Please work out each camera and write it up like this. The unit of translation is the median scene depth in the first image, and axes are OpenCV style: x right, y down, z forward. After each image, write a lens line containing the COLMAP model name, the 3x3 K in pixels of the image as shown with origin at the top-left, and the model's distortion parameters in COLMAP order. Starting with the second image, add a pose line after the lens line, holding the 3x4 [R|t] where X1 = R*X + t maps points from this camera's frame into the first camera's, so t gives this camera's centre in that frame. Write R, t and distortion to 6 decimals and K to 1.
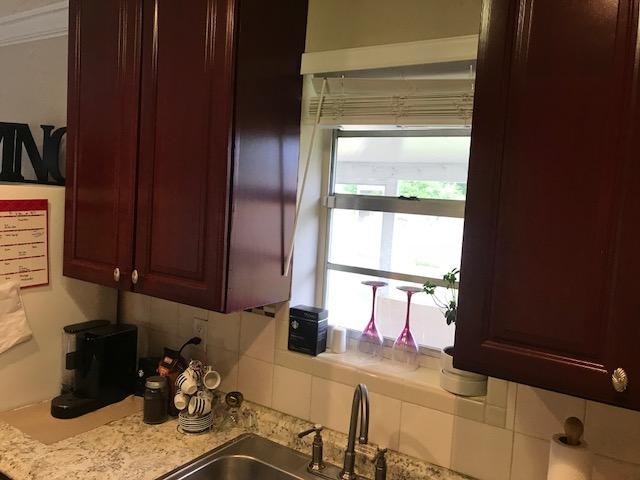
lens RADIAL K [[528.7, 0, 320.0], [0, 528.7, 240.0], [0, 0, 1]] dist [0.014707, 0.009596]
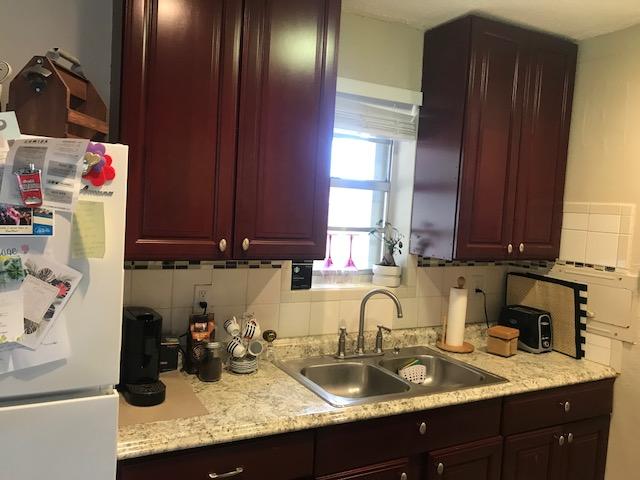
lens RADIAL K [[528.7, 0, 320.0], [0, 528.7, 240.0], [0, 0, 1]] dist [0.014707, 0.009596]
pose [[0.462538, -0.089985, 0.882021, -1.245497], [0.044005, 0.995940, 0.078531, -0.020848], [-0.885507, 0.002490, 0.464619, 0.324286]]
